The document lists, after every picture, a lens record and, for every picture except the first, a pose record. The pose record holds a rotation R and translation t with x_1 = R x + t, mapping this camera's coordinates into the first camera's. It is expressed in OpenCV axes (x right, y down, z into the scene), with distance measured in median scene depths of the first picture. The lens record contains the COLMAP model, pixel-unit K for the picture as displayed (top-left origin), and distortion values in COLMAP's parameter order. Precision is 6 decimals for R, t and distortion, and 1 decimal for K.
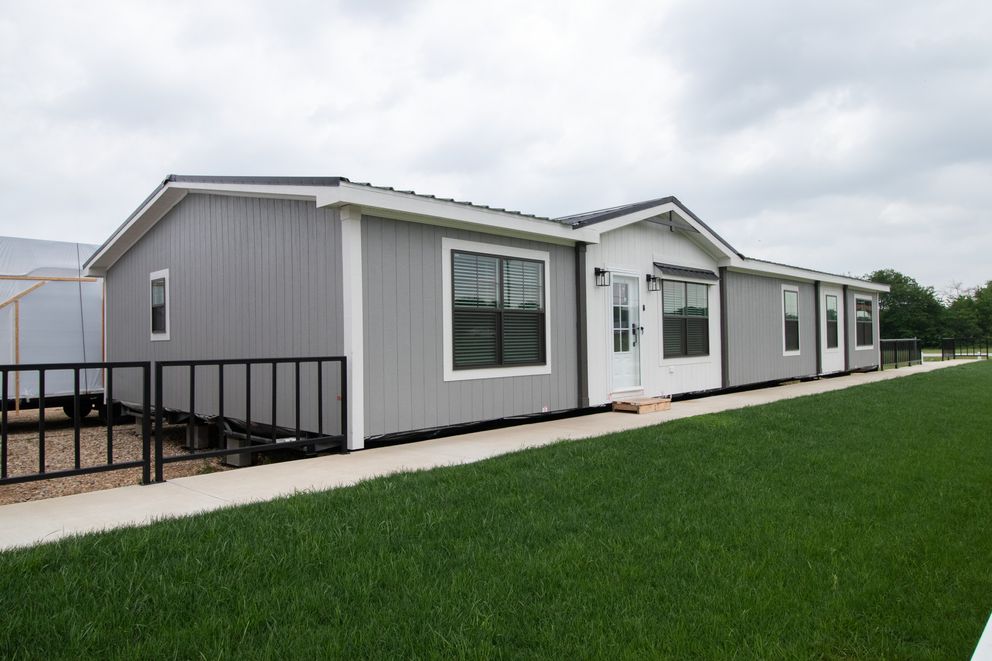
lens RADIAL K [[629.2, 0, 496.0], [0, 629.2, 330.5], [0, 0, 1]] dist [0.032541, -0.000223]
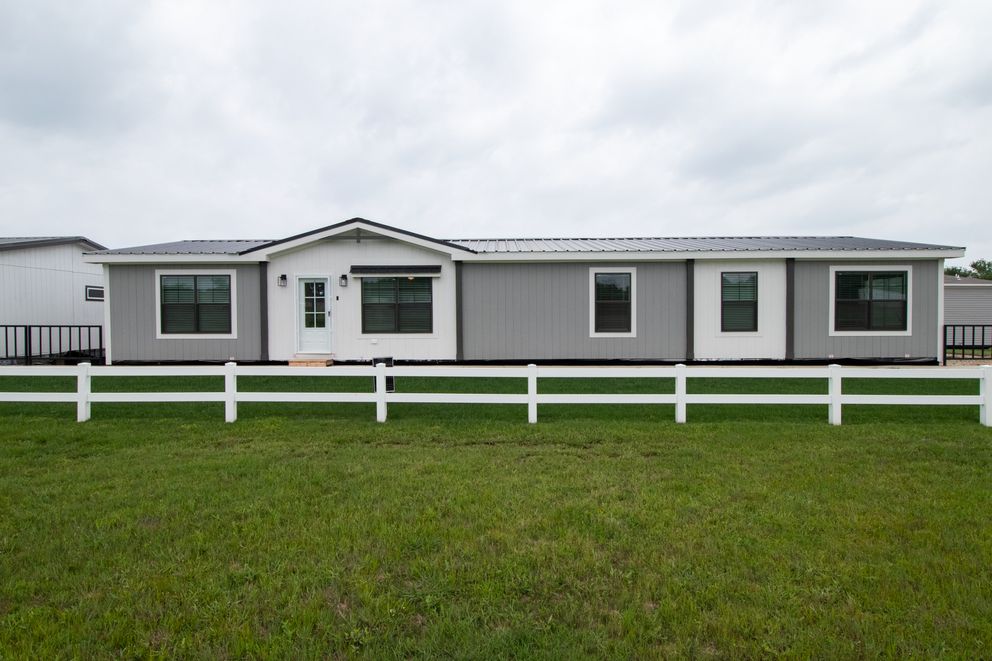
lens RADIAL K [[613.7, 0, 496.0], [0, 613.7, 330.5], [0, 0, 1]] dist [0.028493, -0.000388]
pose [[0.679814, 0.029021, -0.732810, 1.826512], [0.005499, 0.998987, 0.044664, -0.027149], [0.733364, -0.034393, 0.678966, 0.359044]]
